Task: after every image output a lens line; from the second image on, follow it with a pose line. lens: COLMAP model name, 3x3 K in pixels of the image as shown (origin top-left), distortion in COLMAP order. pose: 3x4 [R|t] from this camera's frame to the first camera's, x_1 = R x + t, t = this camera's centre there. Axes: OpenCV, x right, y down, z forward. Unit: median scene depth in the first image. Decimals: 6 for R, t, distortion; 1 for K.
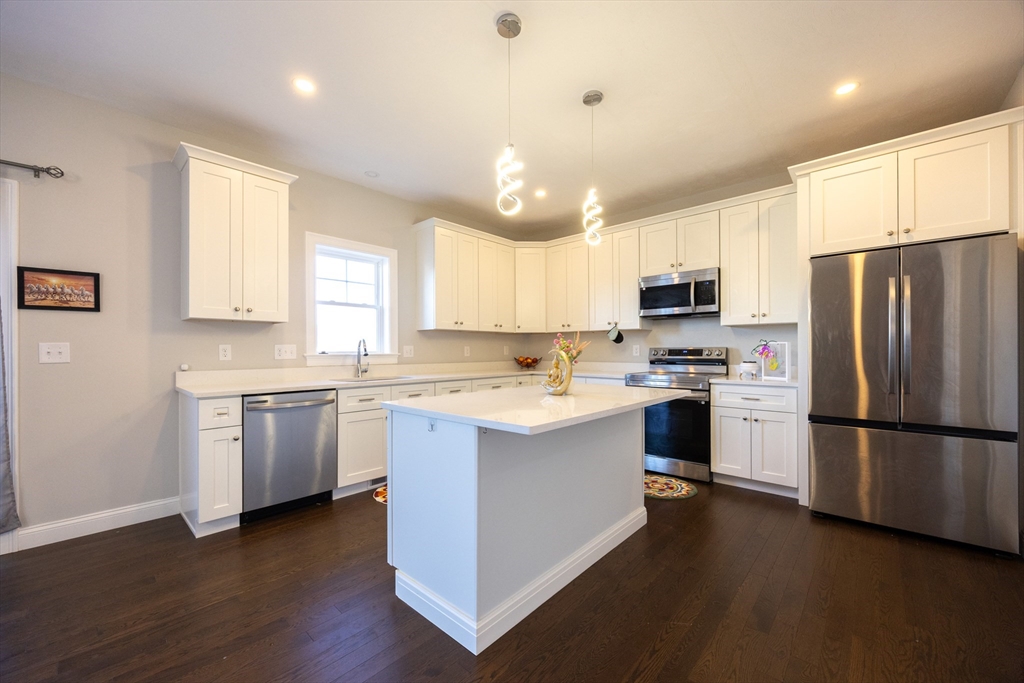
lens RADIAL K [[398.9, 0, 511.3], [0, 398.9, 347.6], [0, 0, 1]] dist [0.004652, -0.000962]
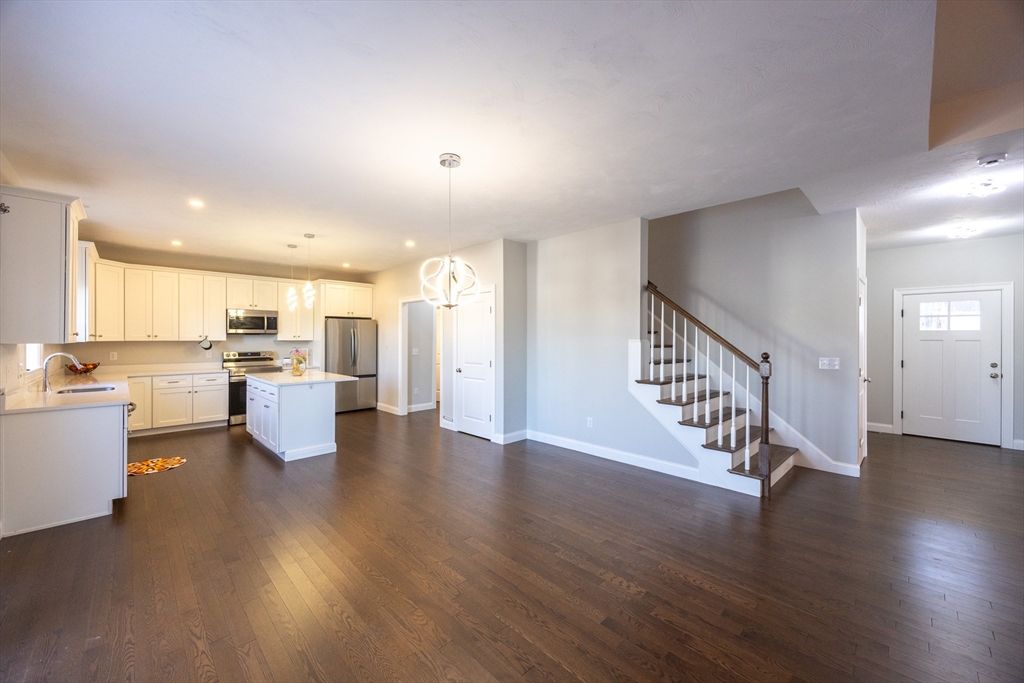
lens RADIAL K [[398.9, 0, 516.3], [0, 398.9, 340.2], [0, 0, 1]] dist [0.004652, -0.000962]
pose [[0.046296, -0.002183, 0.998925, -1.451883], [-0.007404, 0.999969, 0.002528, -0.072940], [-0.998900, -0.007513, 0.046278, -0.274800]]
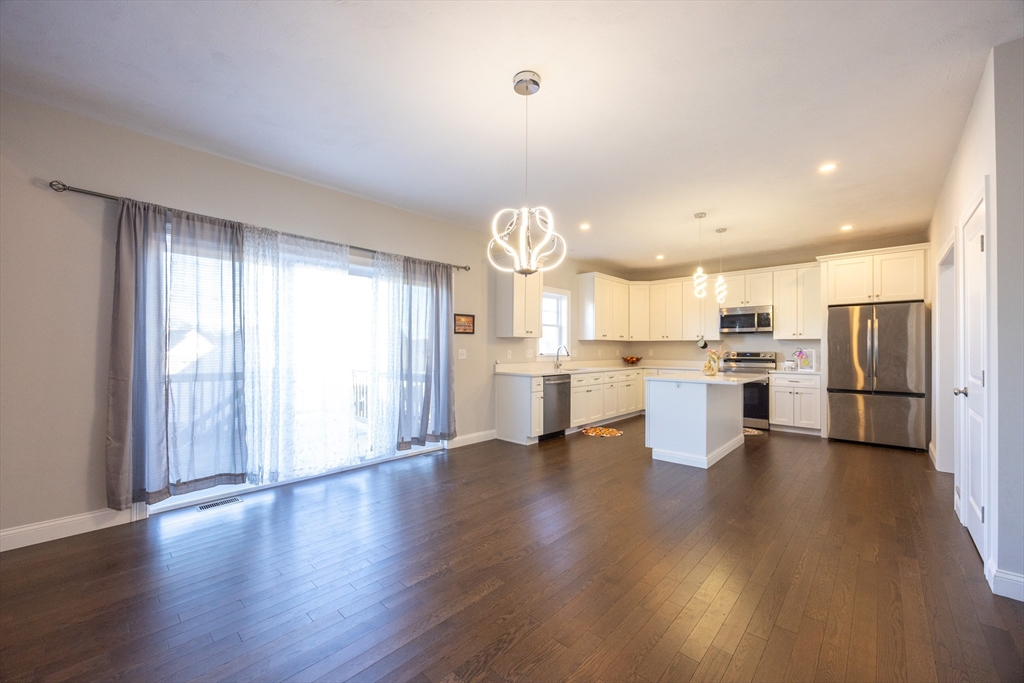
lens RADIAL K [[398.9, 0, 512.4], [0, 398.9, 346.9], [0, 0, 1]] dist [0.004652, -0.000962]
pose [[0.999987, 0.004382, -0.002557, -0.610646], [-0.004380, 0.999990, 0.000888, -0.019945], [0.002561, -0.000877, 0.999996, -0.738910]]
